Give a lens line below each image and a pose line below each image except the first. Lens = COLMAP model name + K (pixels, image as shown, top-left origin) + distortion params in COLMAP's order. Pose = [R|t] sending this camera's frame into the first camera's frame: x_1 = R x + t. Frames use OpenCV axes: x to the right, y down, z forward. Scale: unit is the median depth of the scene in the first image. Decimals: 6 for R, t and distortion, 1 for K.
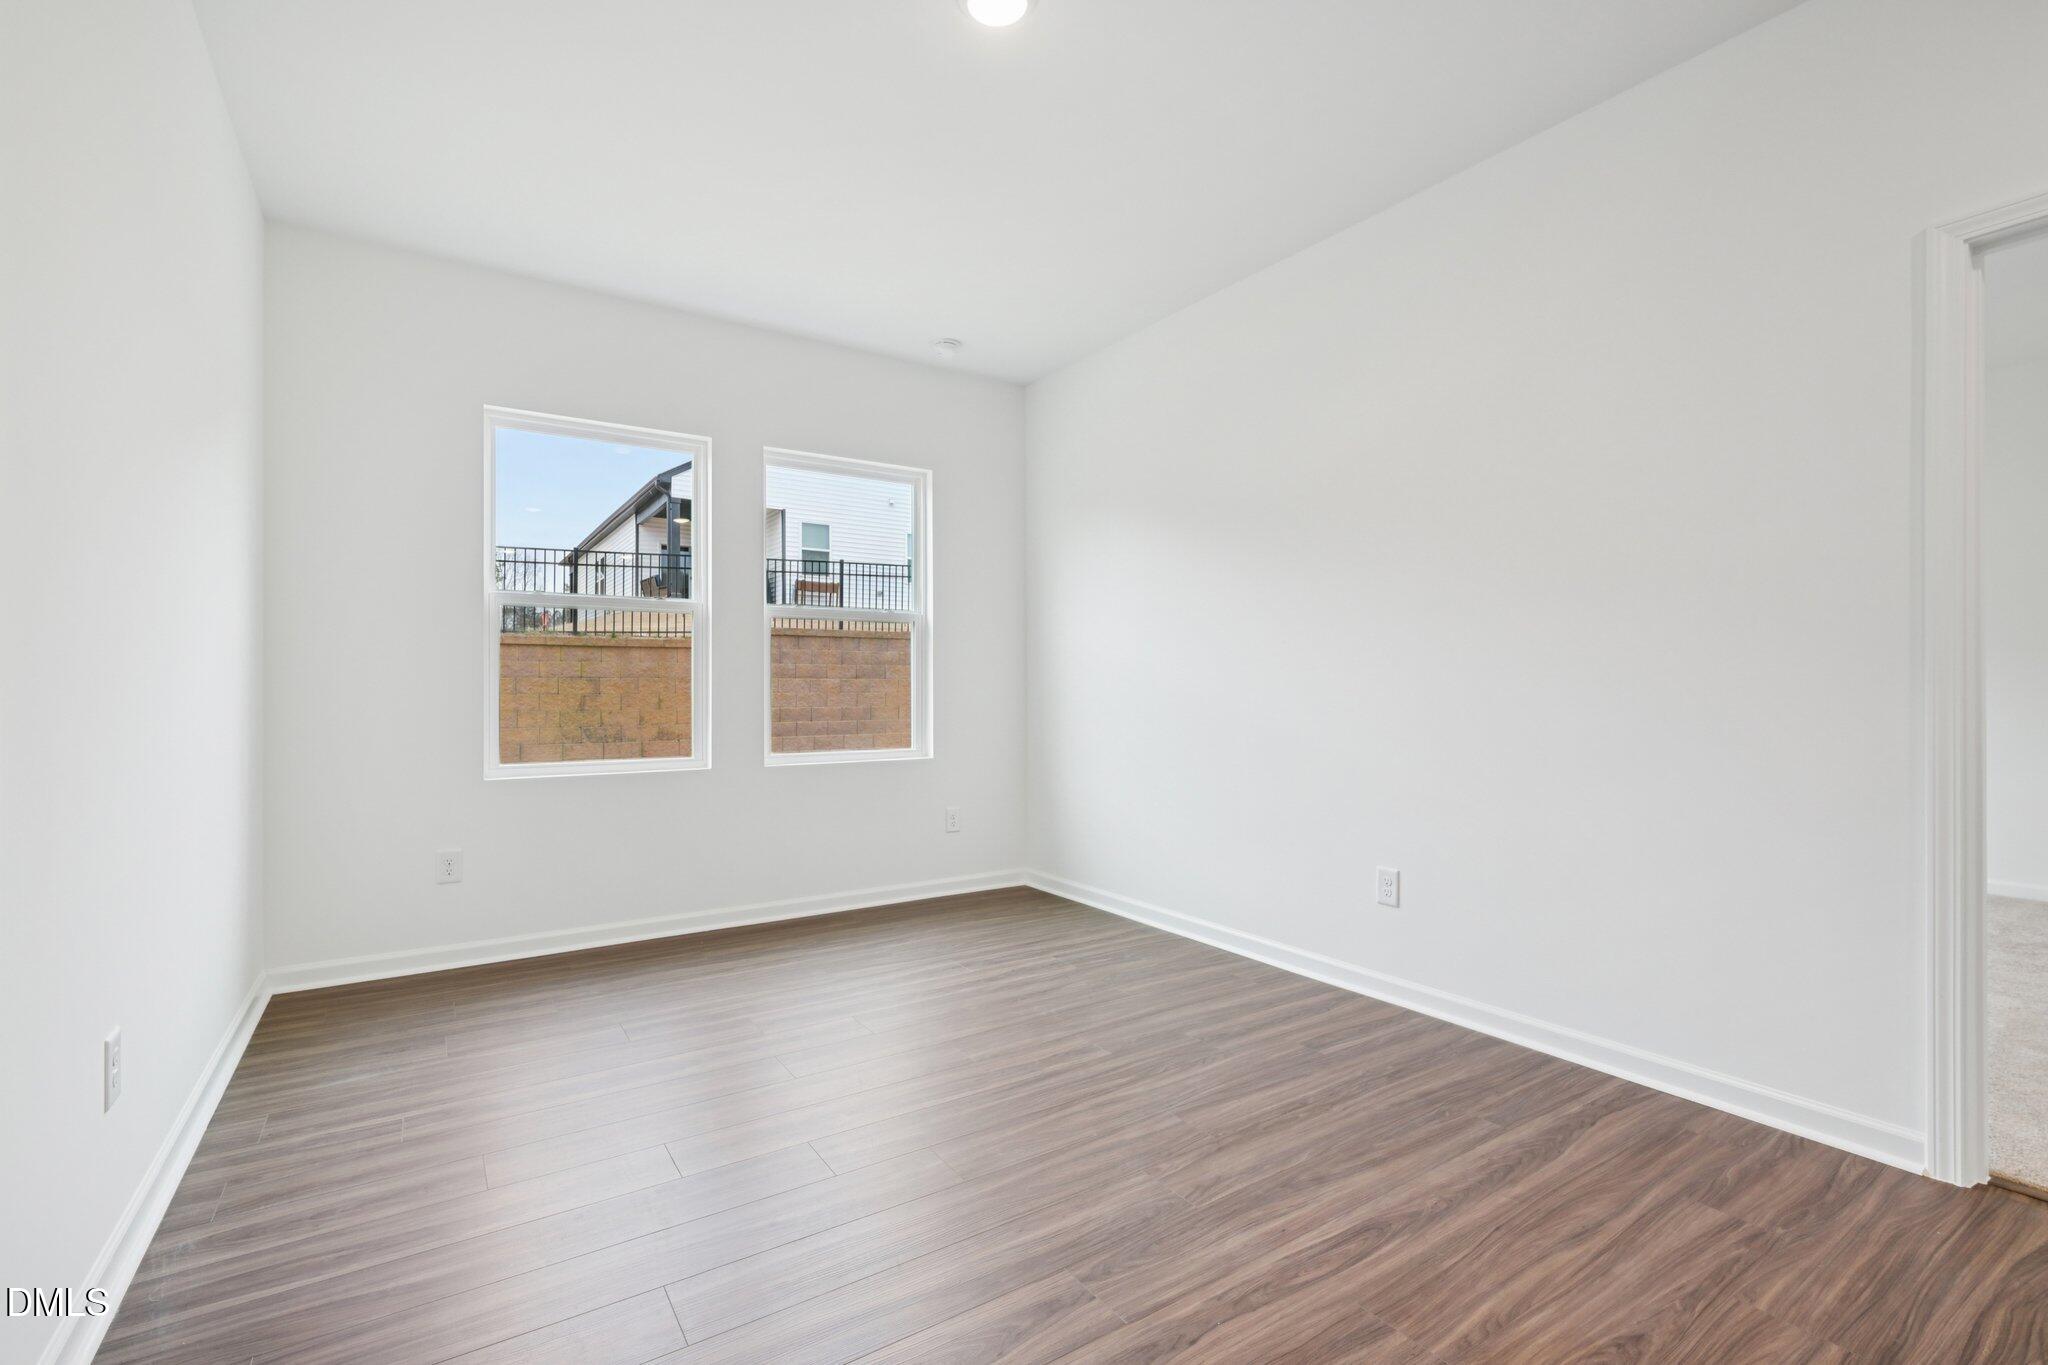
lens RADIAL K [[919.6, 0, 1021.2], [0, 919.6, 683.7], [0, 0, 1]] dist [0.003992, -0.000238]
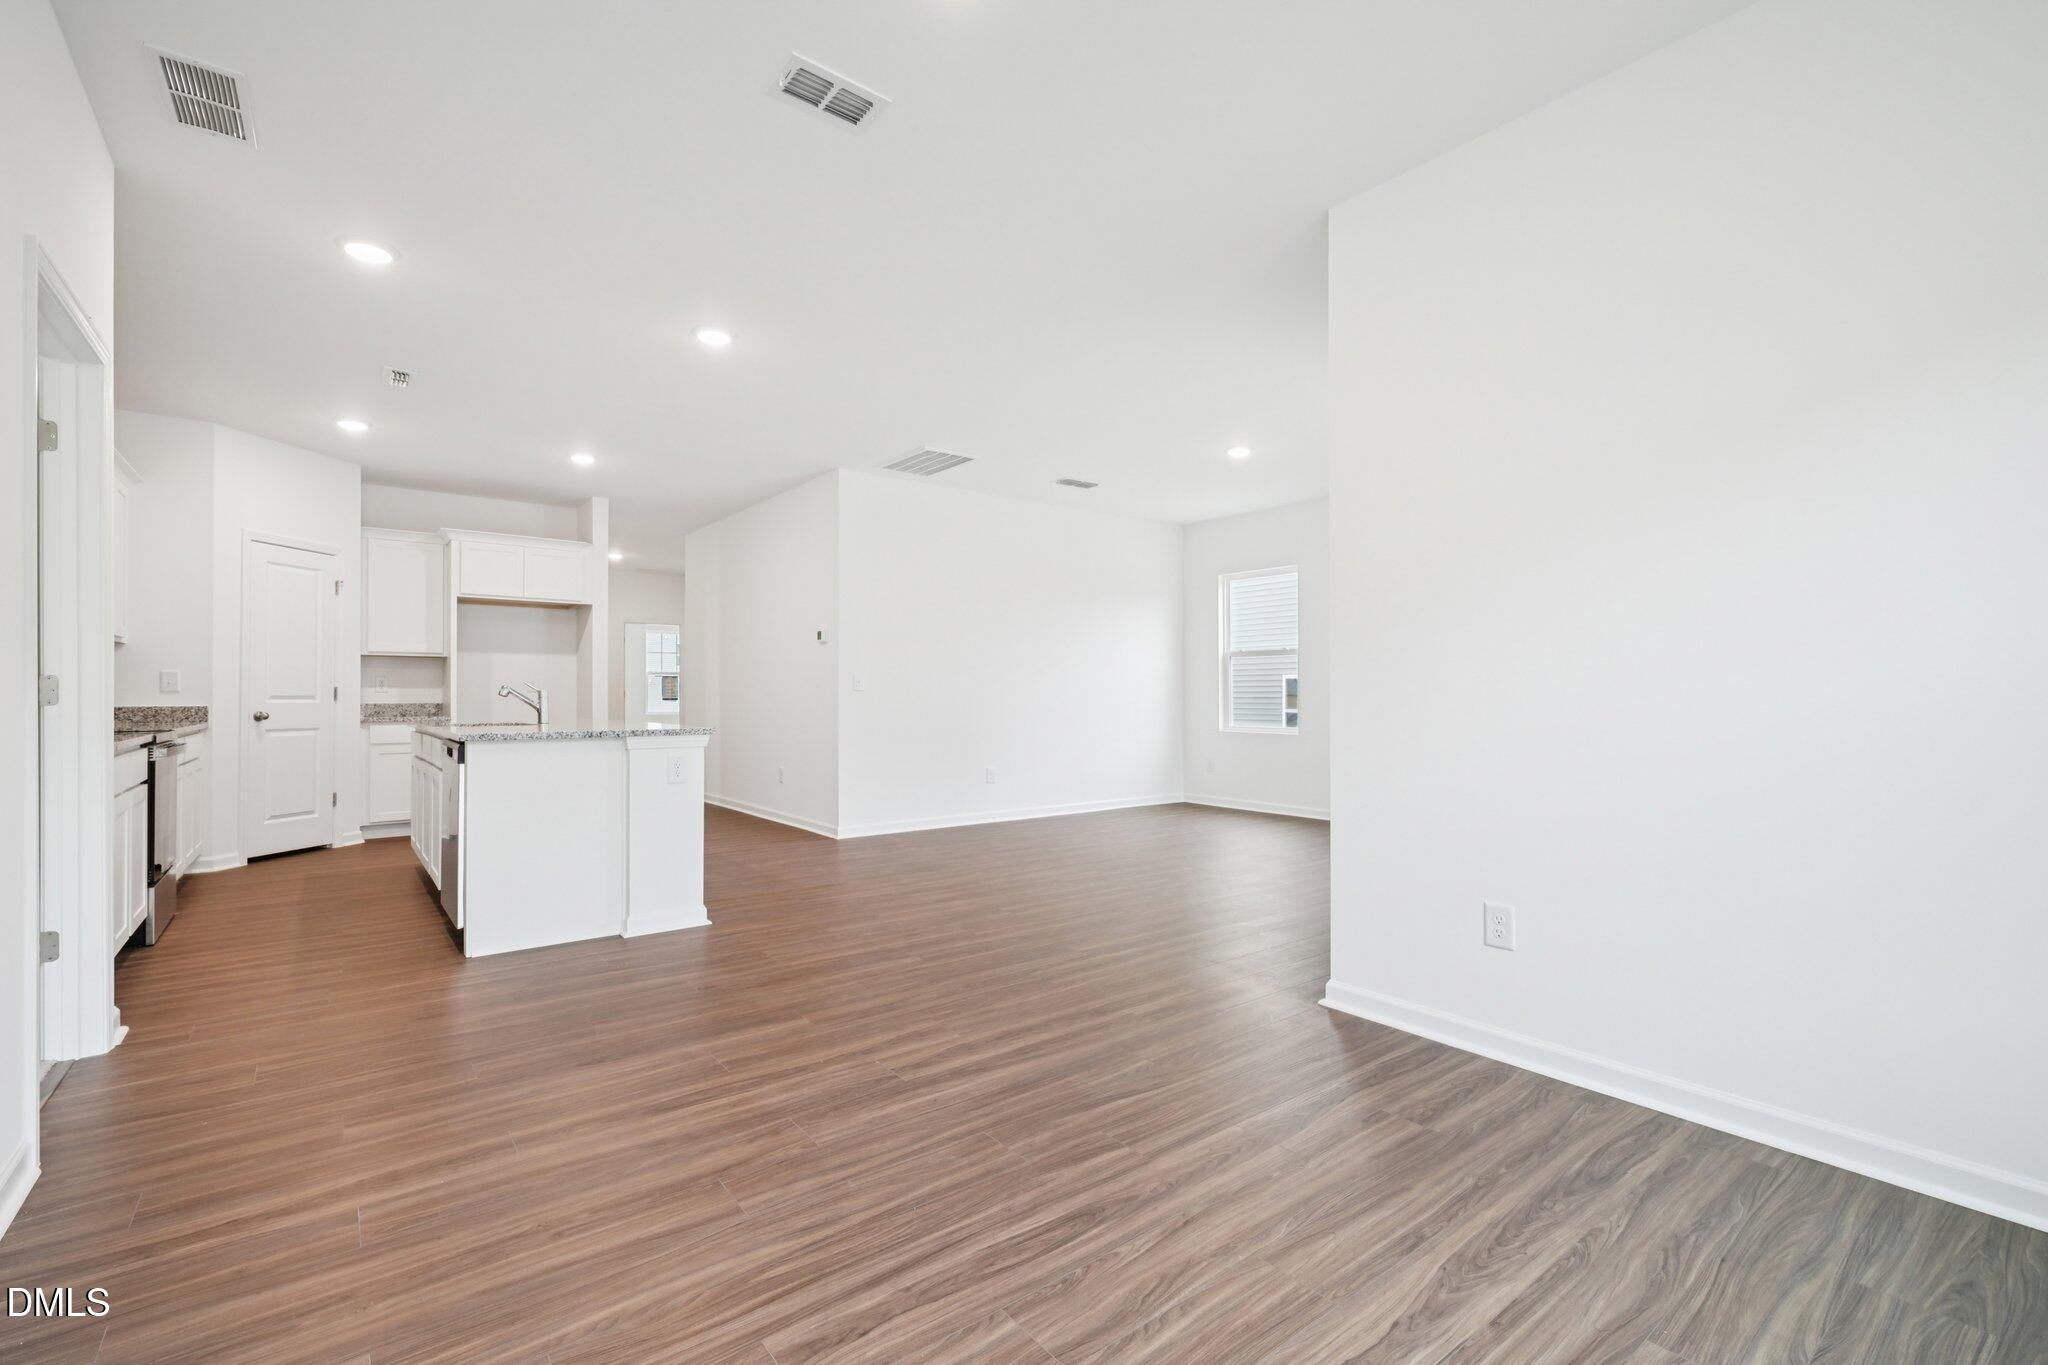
lens RADIAL K [[919.6, 0, 1028.7], [0, 919.6, 687.3], [0, 0, 1]] dist [0.003992, -0.000238]
pose [[-0.997103, -0.000153, -0.076059, -0.028638], [0.000343, 0.999979, -0.006506, 0.006611], [0.076058, -0.006513, -0.997082, 2.030736]]
